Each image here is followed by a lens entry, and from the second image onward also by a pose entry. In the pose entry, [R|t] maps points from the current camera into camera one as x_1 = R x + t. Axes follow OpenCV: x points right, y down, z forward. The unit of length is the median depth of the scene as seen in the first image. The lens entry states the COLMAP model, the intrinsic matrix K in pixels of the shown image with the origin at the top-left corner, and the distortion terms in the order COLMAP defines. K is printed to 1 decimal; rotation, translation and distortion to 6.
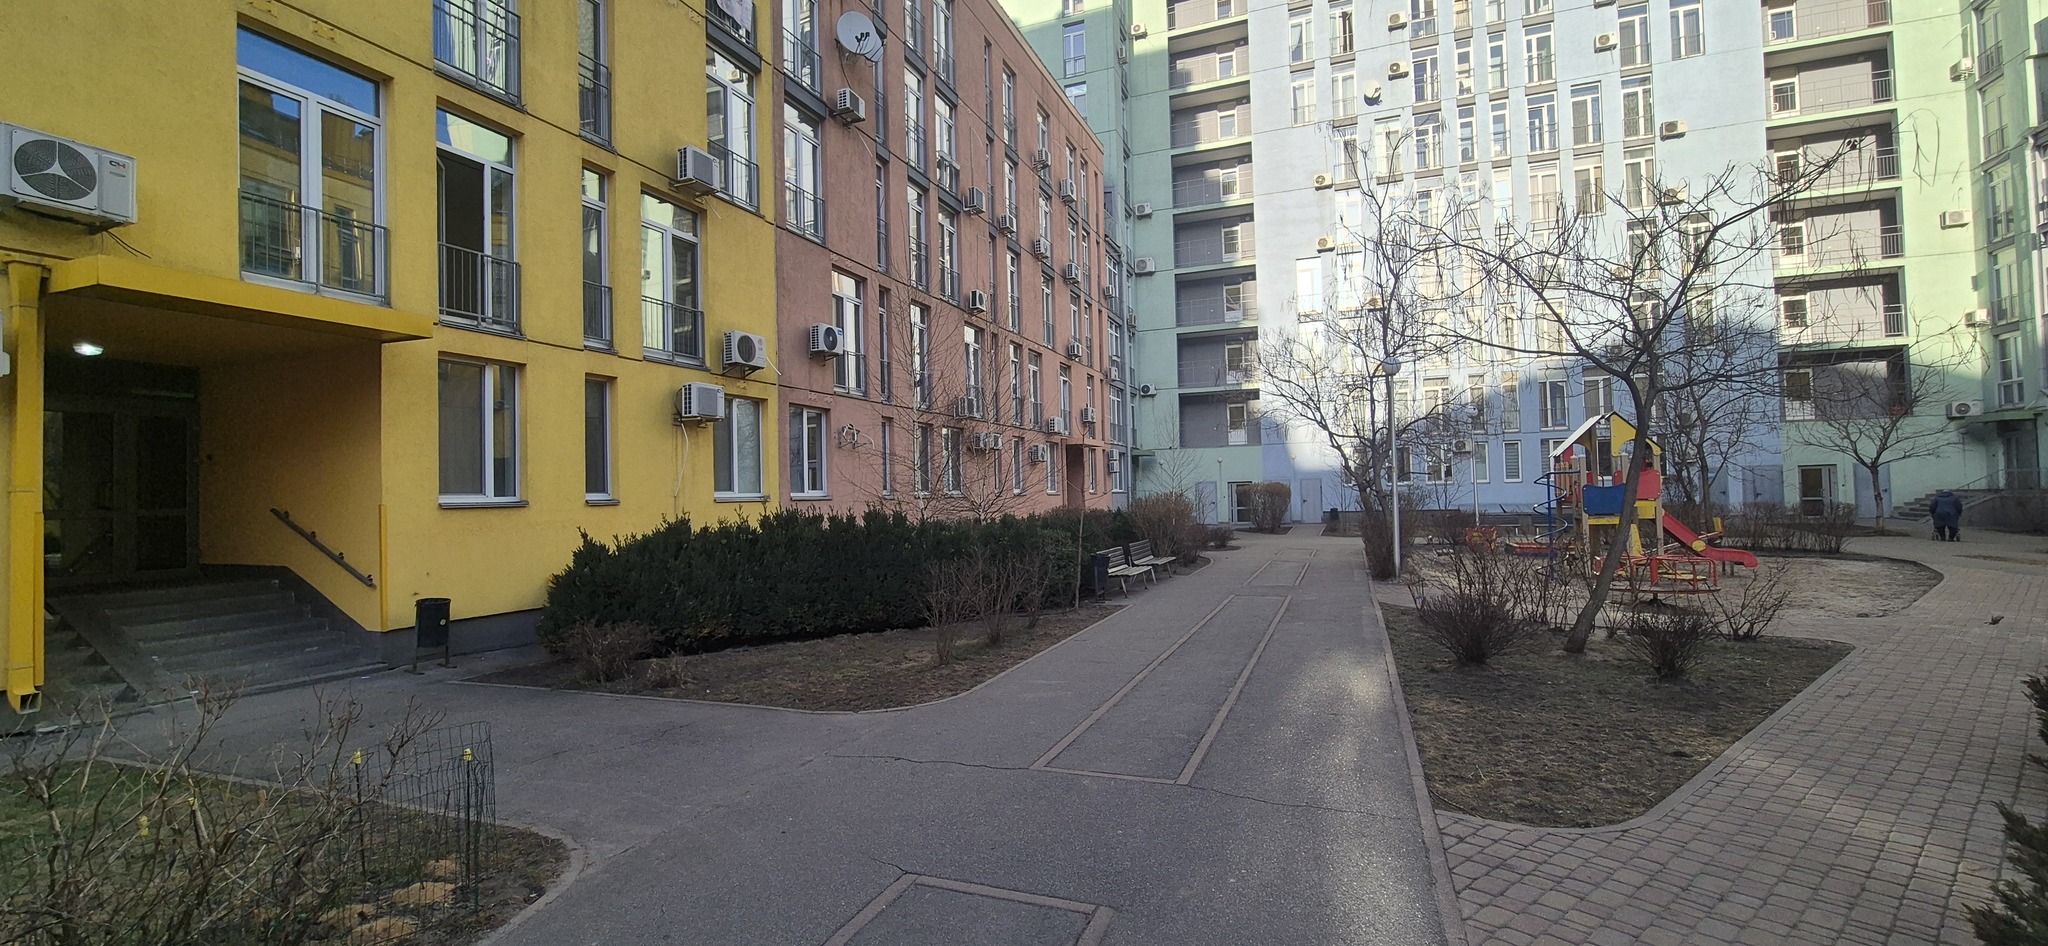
lens RADIAL K [[842.6, 0, 1024.2], [0, 842.6, 466.3], [0, 0, 1]] dist [-0.000987, -0.000035]
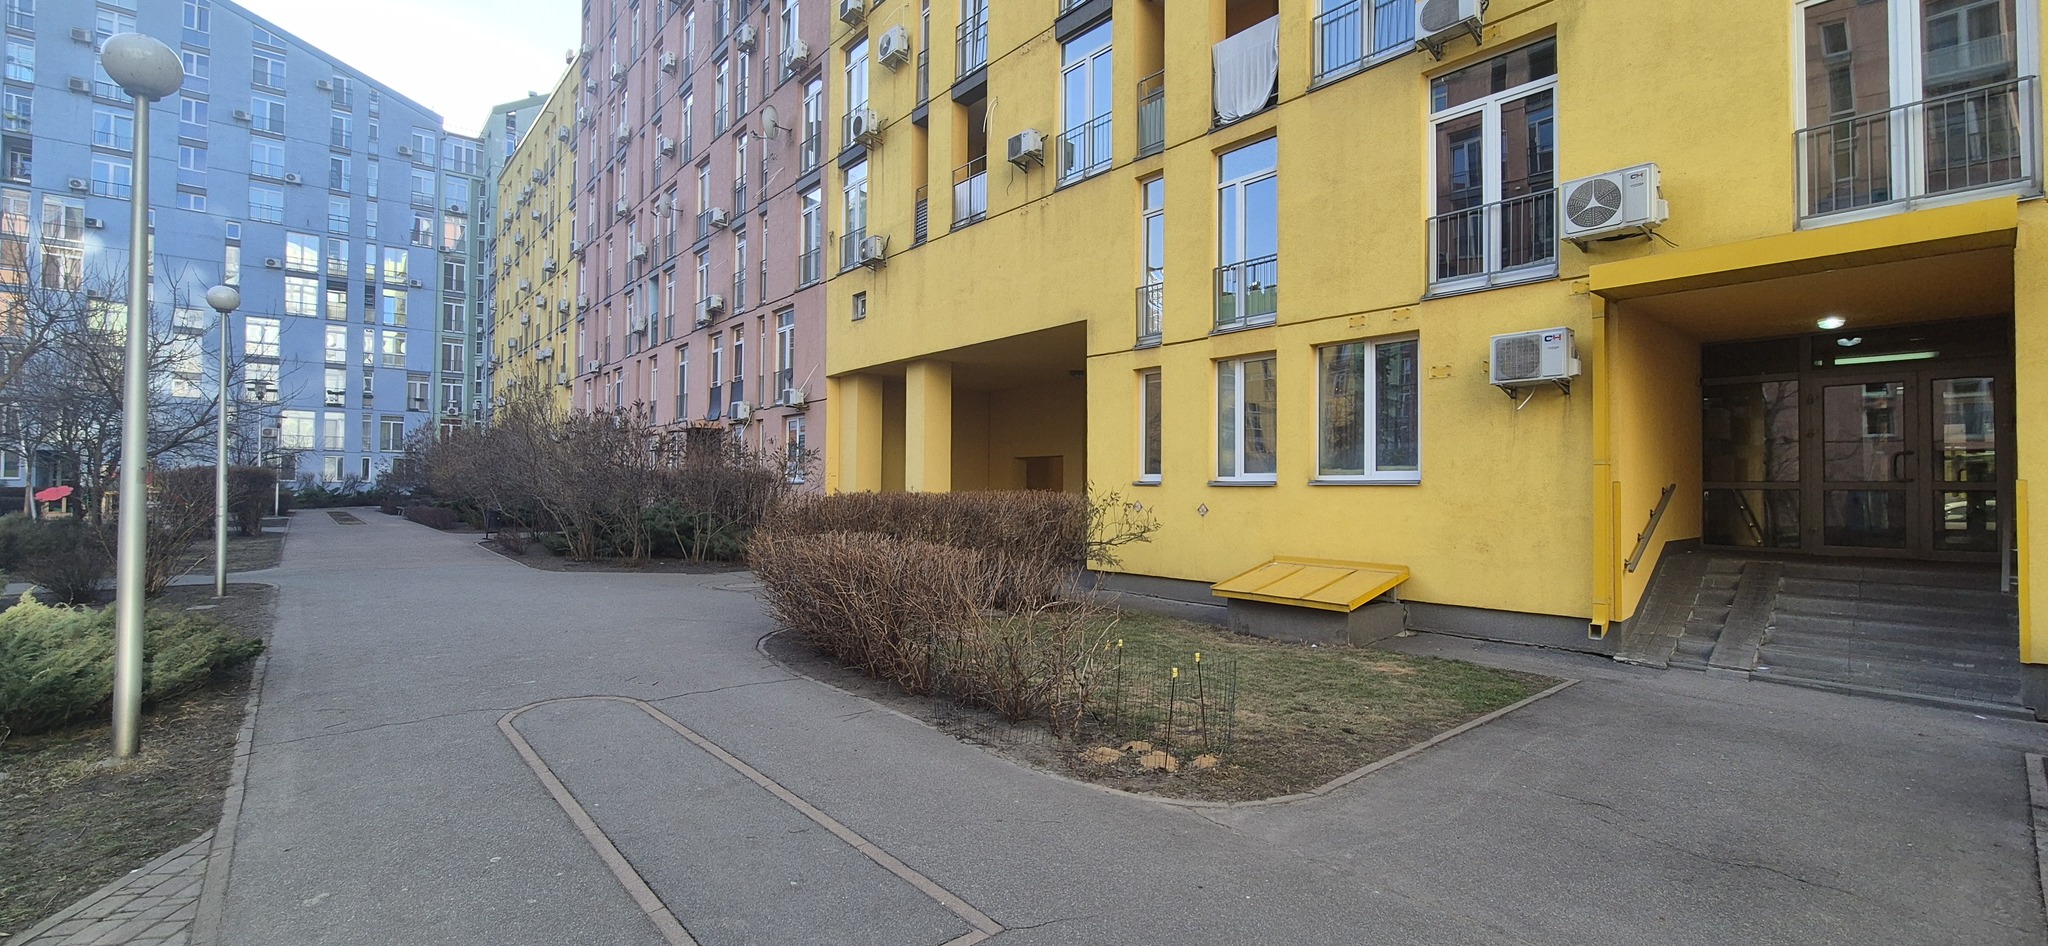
lens RADIAL K [[842.6, 0, 1024.2], [0, 842.6, 466.3], [0, 0, 1]] dist [-0.000987, -0.000035]
pose [[-0.472815, 0.007703, -0.881128, 0.477538], [0.033997, 0.999377, -0.009506, 0.025198], [0.880506, -0.034450, -0.472782, 1.165118]]
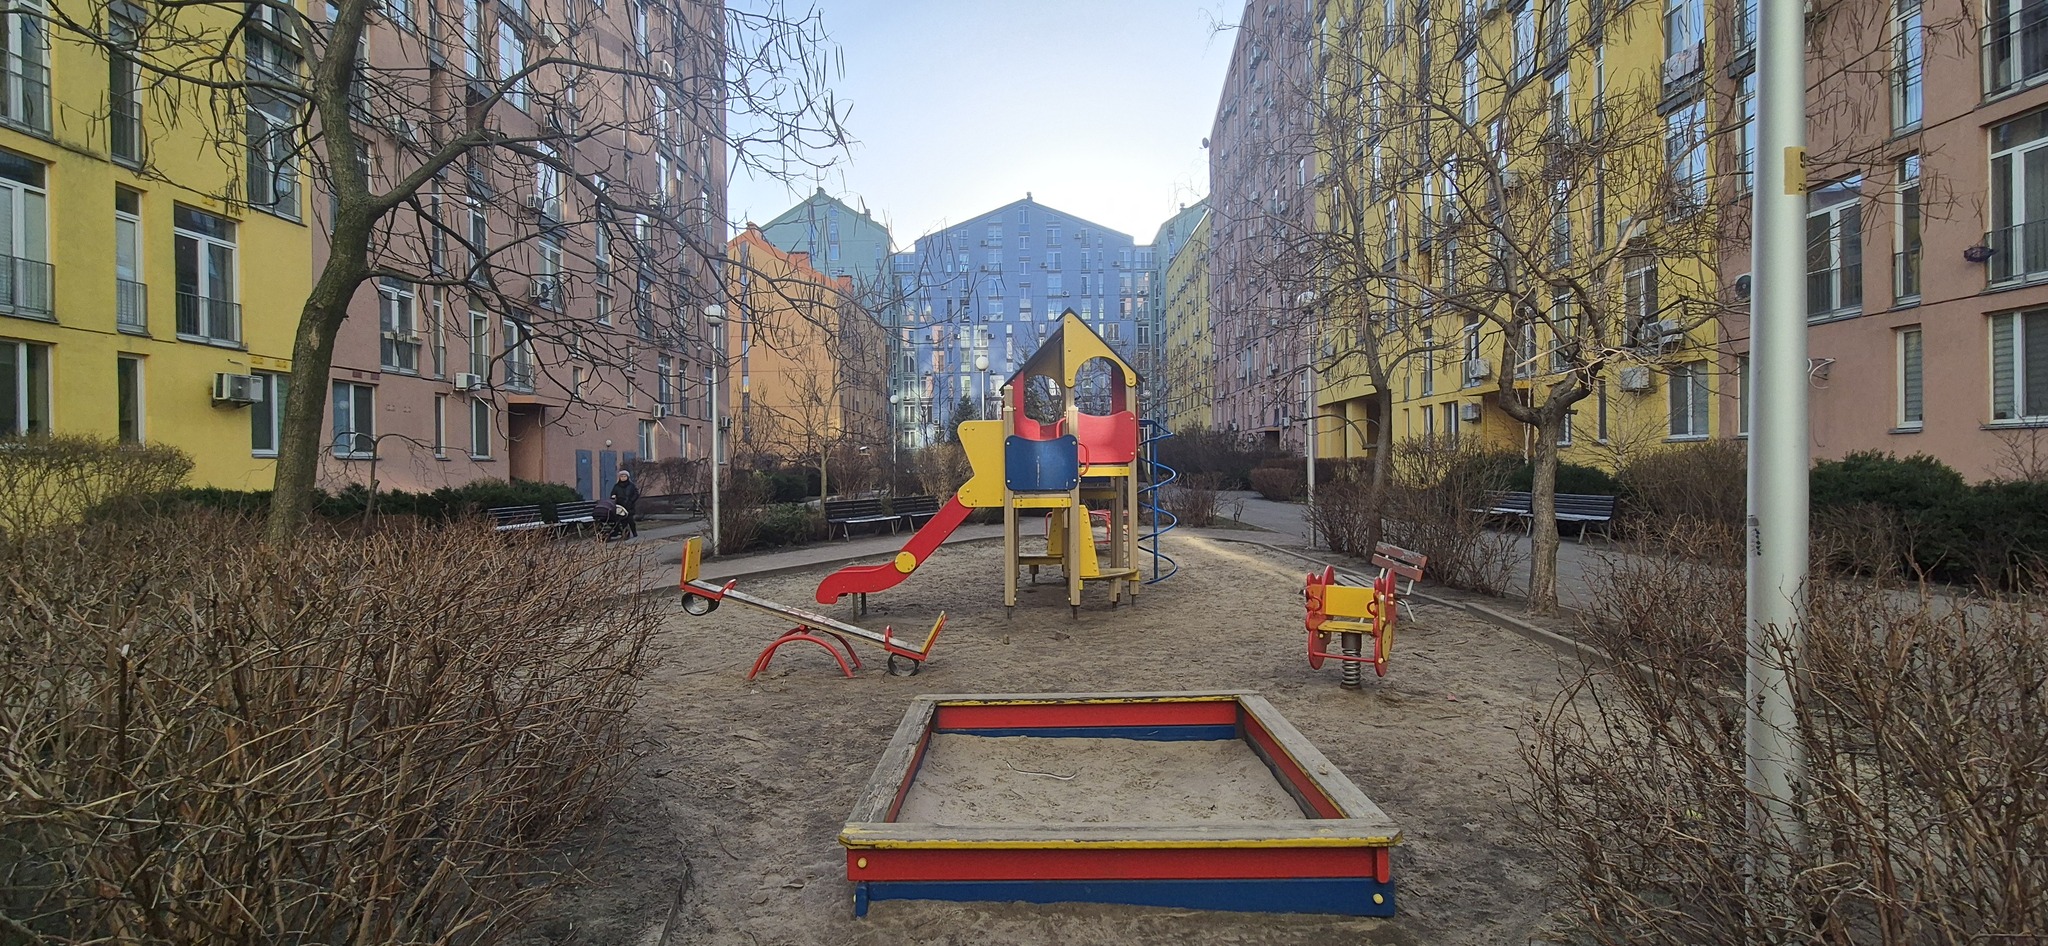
lens RADIAL K [[842.6, 0, 1024.2], [0, 842.6, 466.3], [0, 0, 1]] dist [-0.000987, -0.000035]
pose [[-0.934548, 0.040308, -0.353545, 1.032201], [0.050560, 0.998525, -0.019807, 0.050470], [0.352225, -0.036386, -0.935208, 2.023688]]
